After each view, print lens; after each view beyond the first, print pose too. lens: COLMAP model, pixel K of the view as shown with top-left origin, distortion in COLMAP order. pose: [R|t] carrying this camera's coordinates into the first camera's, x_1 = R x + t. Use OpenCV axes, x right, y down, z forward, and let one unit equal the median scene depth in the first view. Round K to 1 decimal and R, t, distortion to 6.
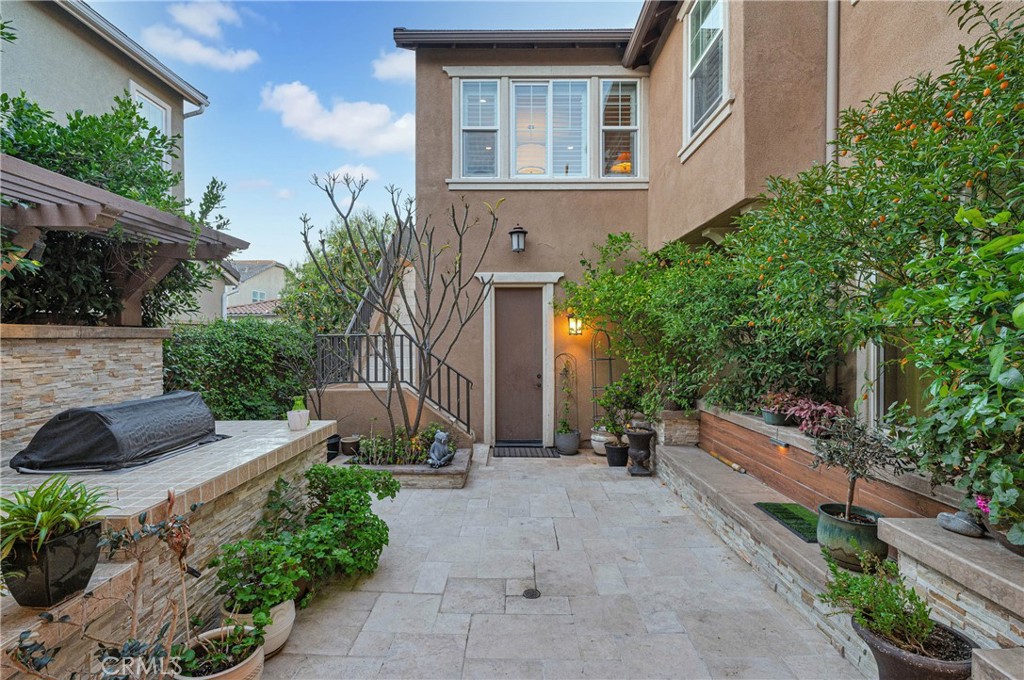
lens RADIAL K [[453.6, 0, 508.0], [0, 453.6, 339.7], [0, 0, 1]] dist [0.000713, -0.000009]
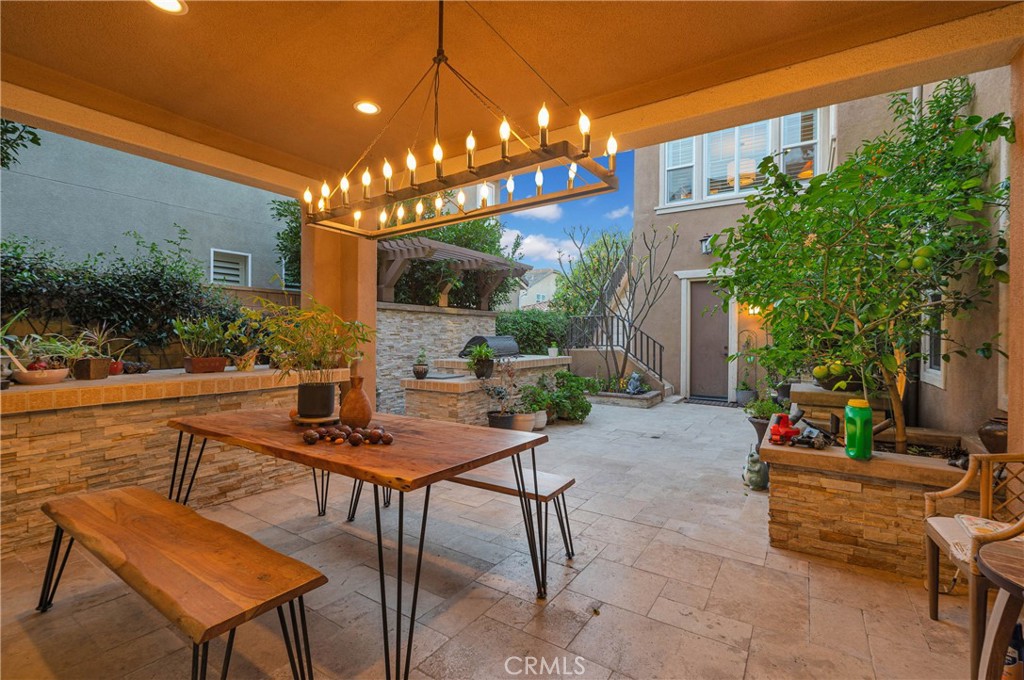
lens RADIAL K [[453.6, 0, 508.0], [0, 453.6, 339.7], [0, 0, 1]] dist [0.000713, -0.000009]
pose [[0.838439, 0.011866, -0.544867, 0.352954], [-0.010696, 0.999929, 0.005318, 0.079893], [0.544891, 0.001369, 0.838506, -0.605820]]
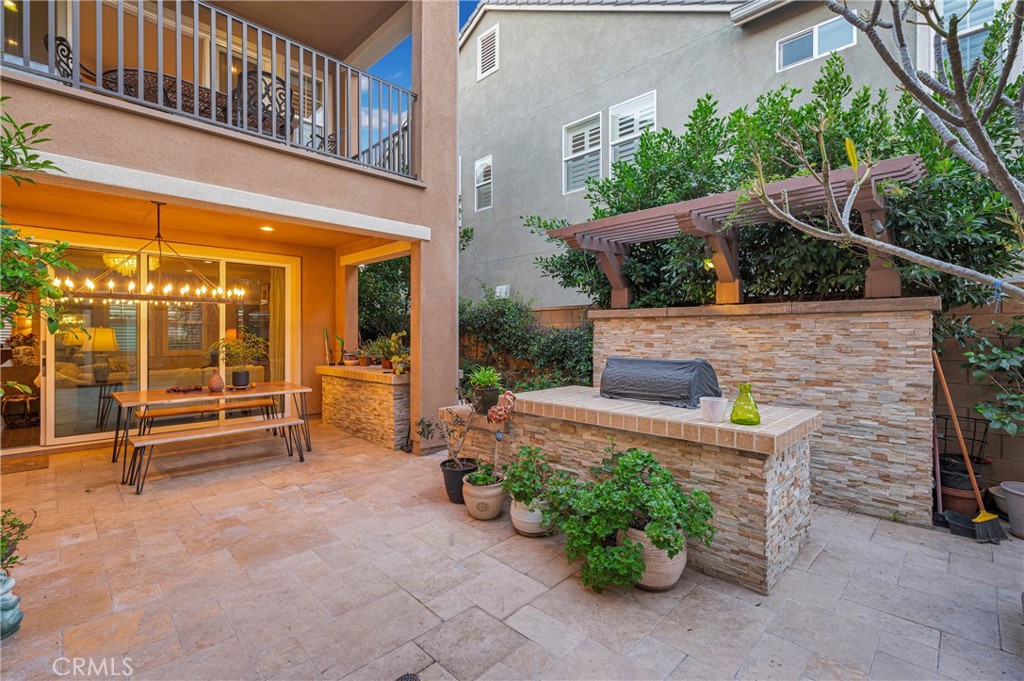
lens RADIAL K [[453.6, 0, 508.0], [0, 453.6, 340.2], [0, 0, 1]] dist [0.000713, -0.000009]
pose [[-0.701349, 0.011772, -0.712721, 0.246791], [-0.002521, 0.999816, 0.018994, 0.031487], [0.712814, 0.015119, -0.701190, 0.938011]]
